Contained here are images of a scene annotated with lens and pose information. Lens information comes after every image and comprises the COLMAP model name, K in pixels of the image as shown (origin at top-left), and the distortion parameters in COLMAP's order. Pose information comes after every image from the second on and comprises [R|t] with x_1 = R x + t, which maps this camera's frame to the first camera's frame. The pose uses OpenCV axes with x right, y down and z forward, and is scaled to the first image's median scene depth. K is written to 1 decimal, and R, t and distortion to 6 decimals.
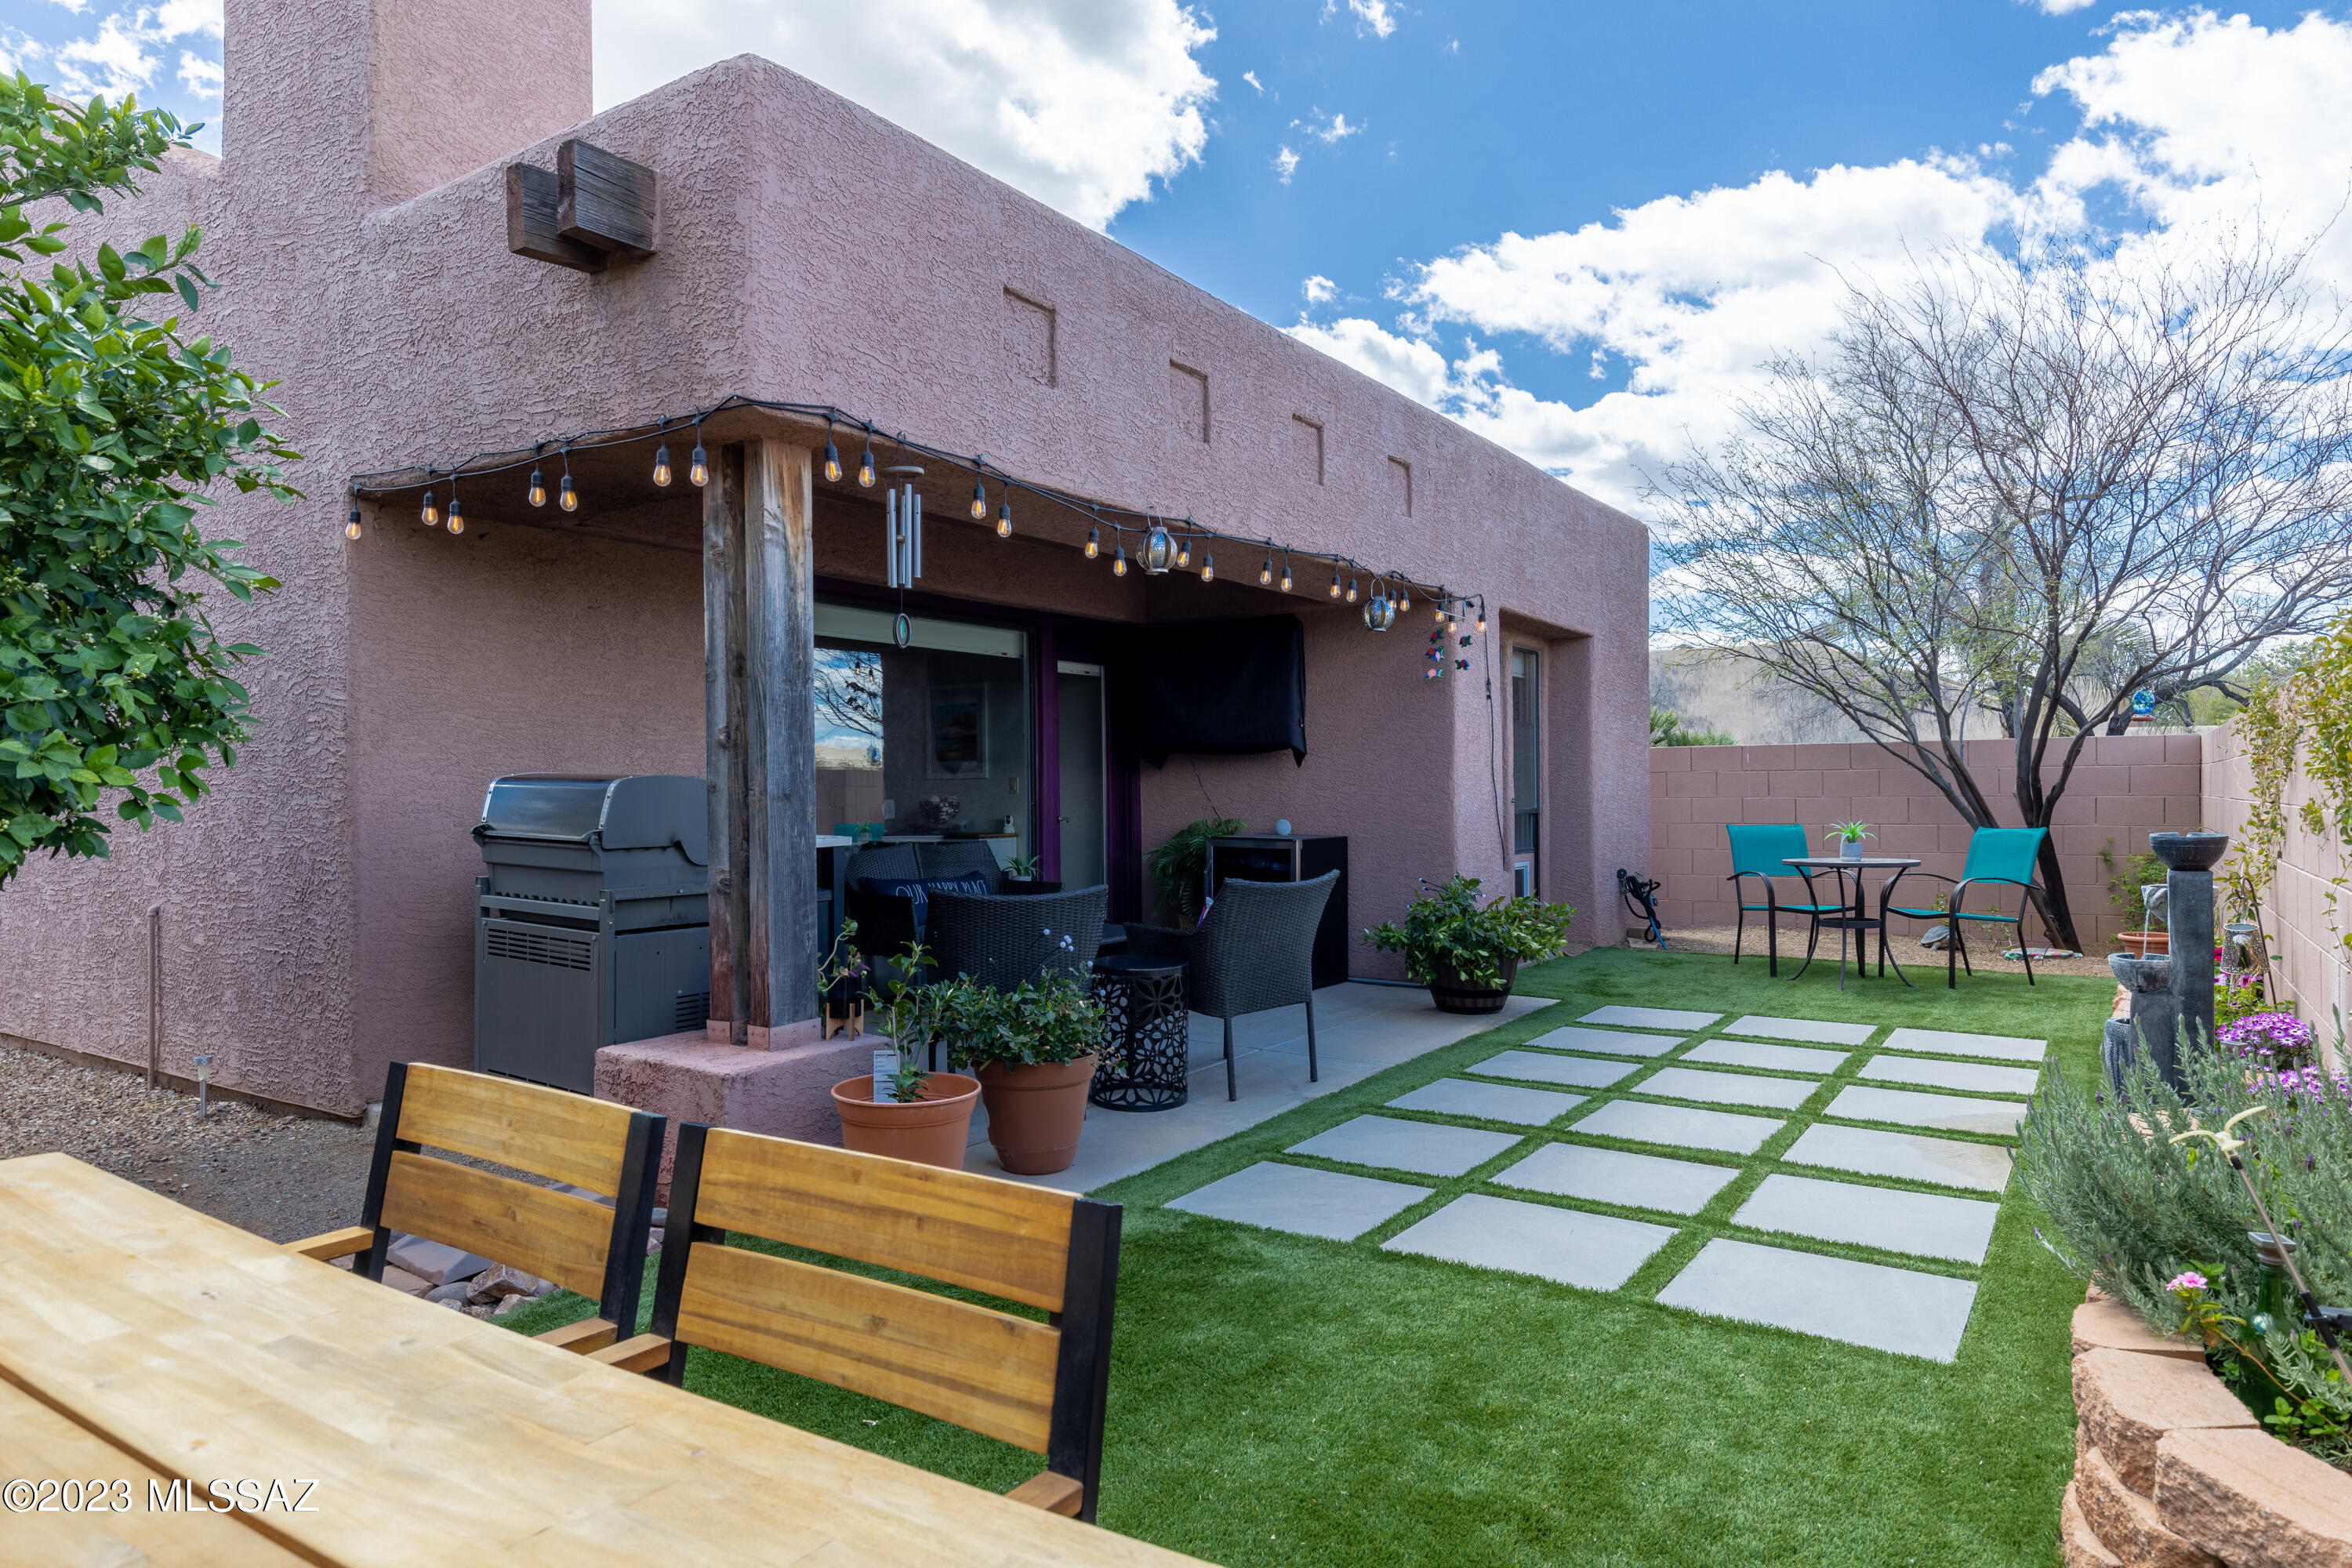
lens RADIAL K [[1389.2, 0, 1173.4], [0, 1389.2, 784.7], [0, 0, 1]] dist [0.003527, -0.002252]
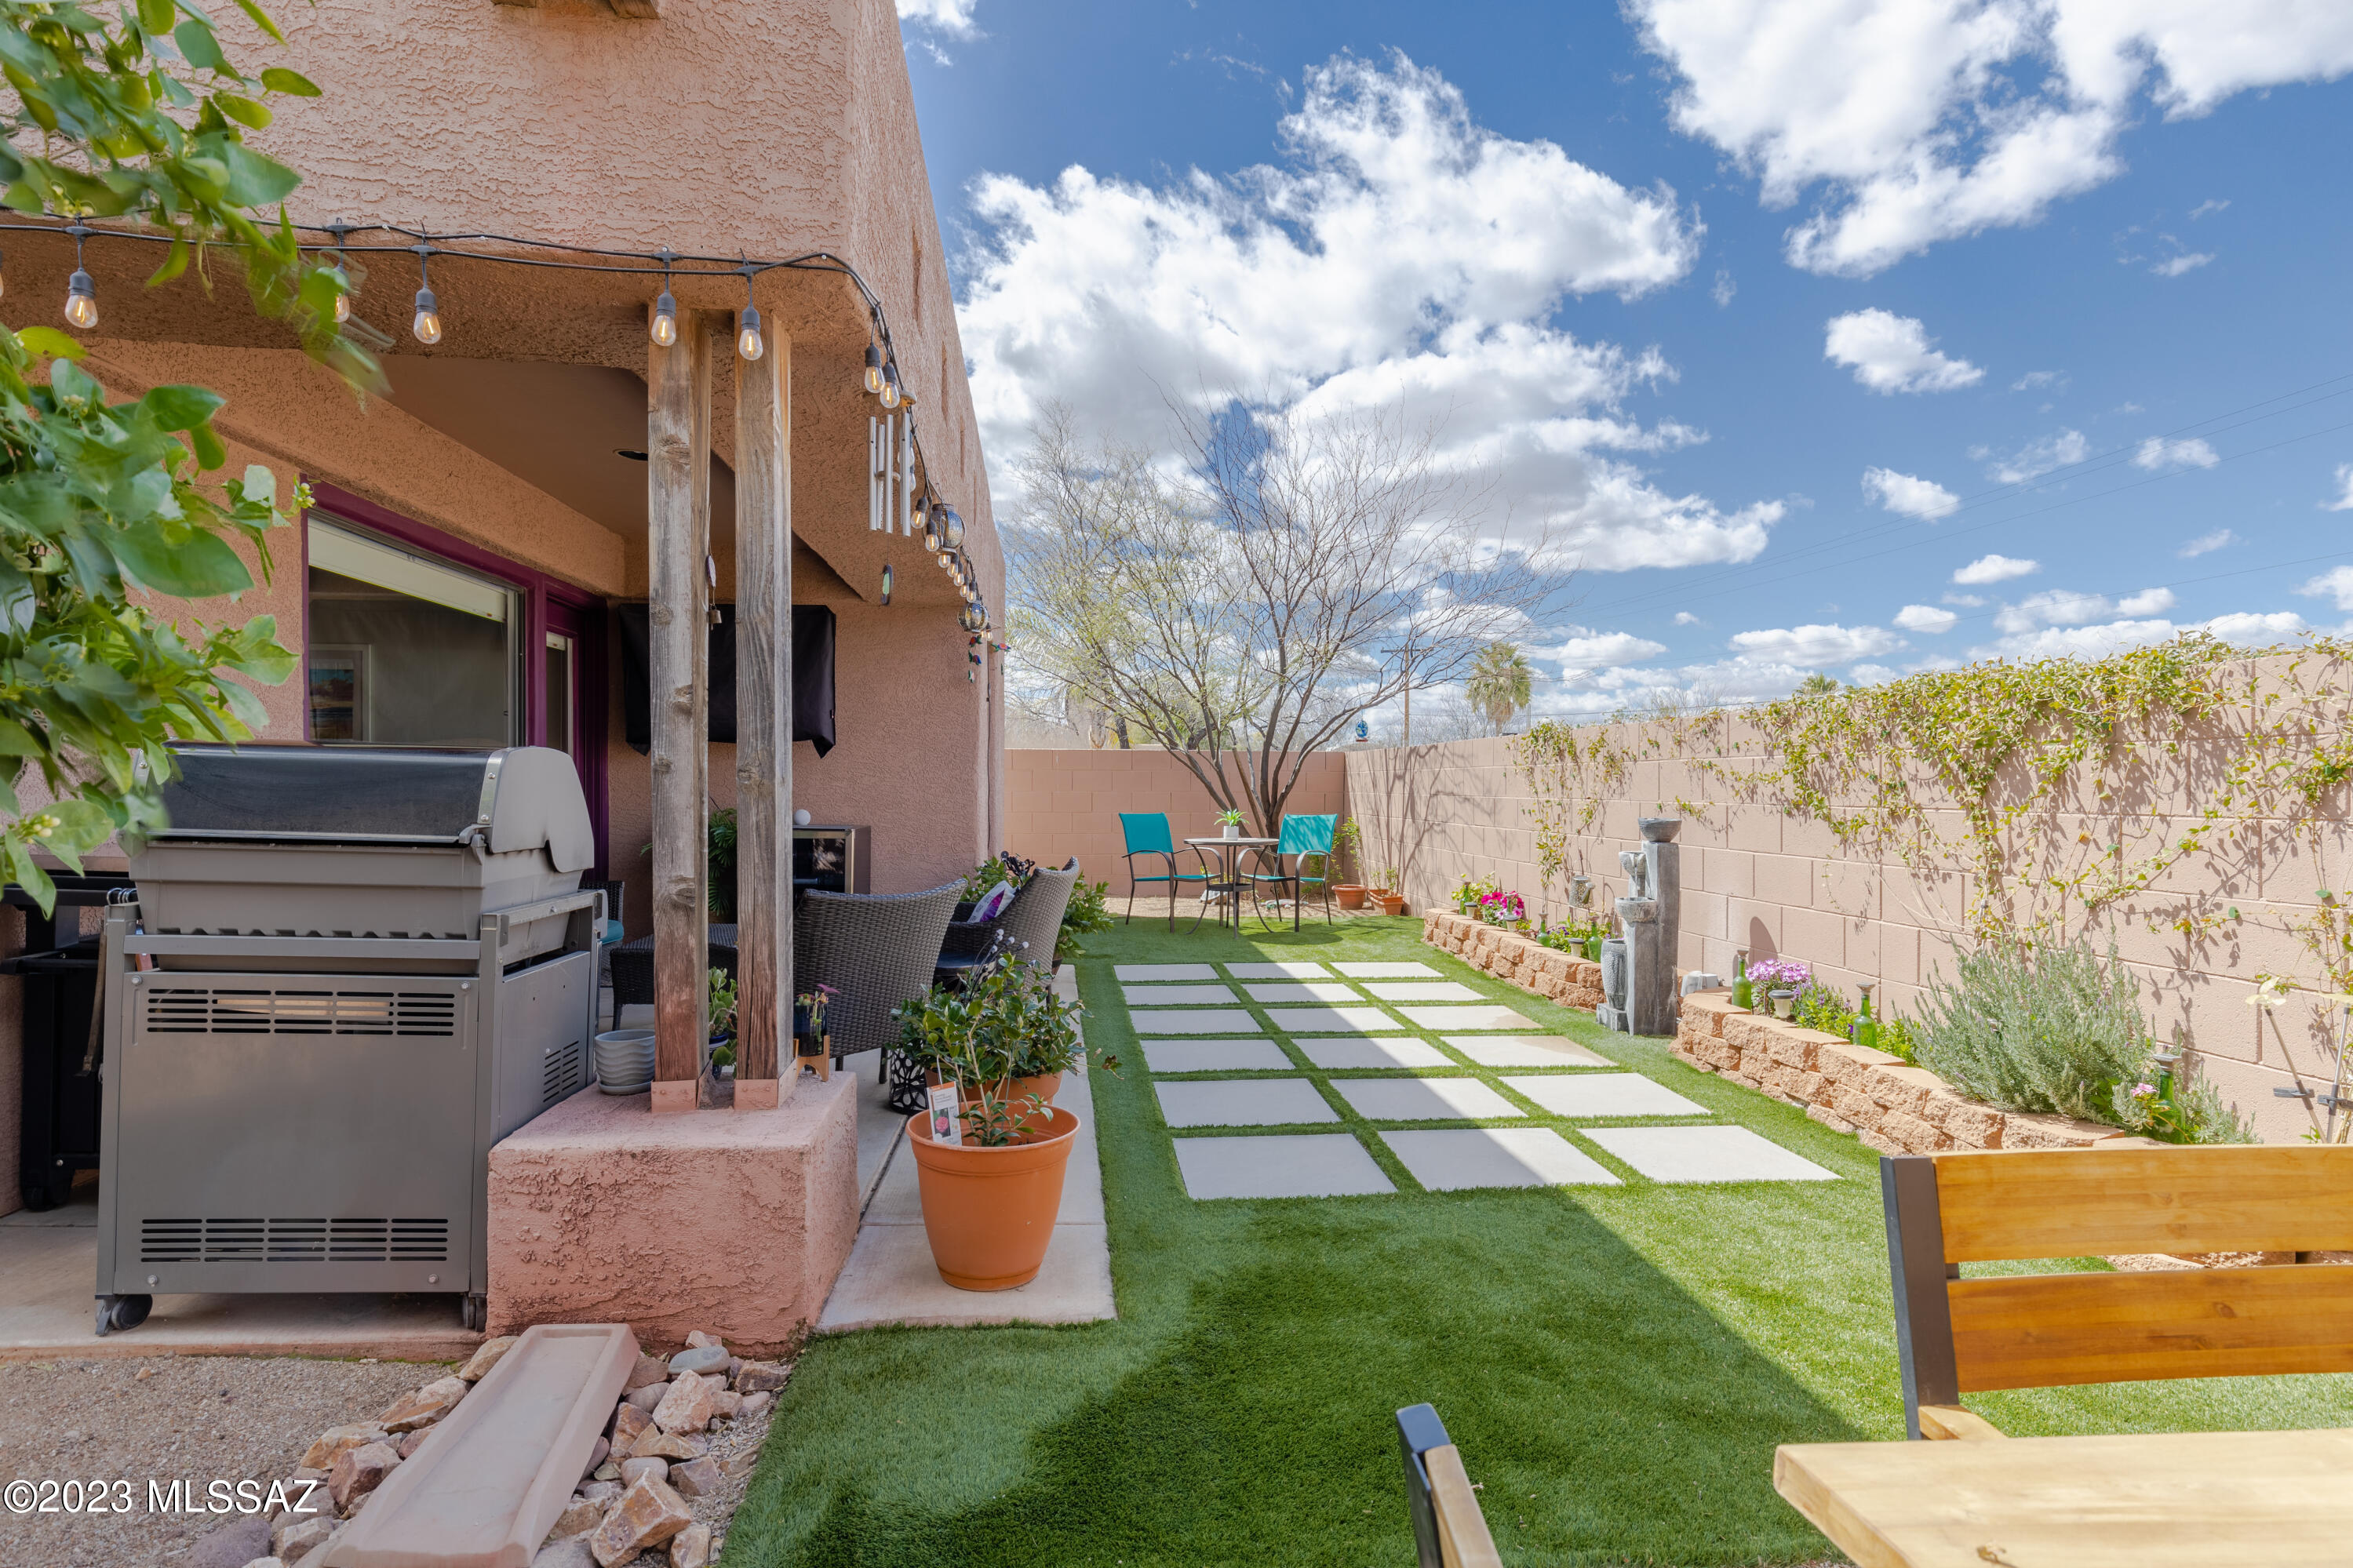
lens RADIAL K [[1187.9, 0, 1179.4], [0, 1187.9, 787.8], [0, 0, 1]] dist [-0.005729, -0.000218]
pose [[0.759702, 0.010842, 0.650181, -0.535963], [-0.015714, 0.999875, 0.001689, 0.007869], [-0.650081, -0.011500, 0.759778, 0.343692]]
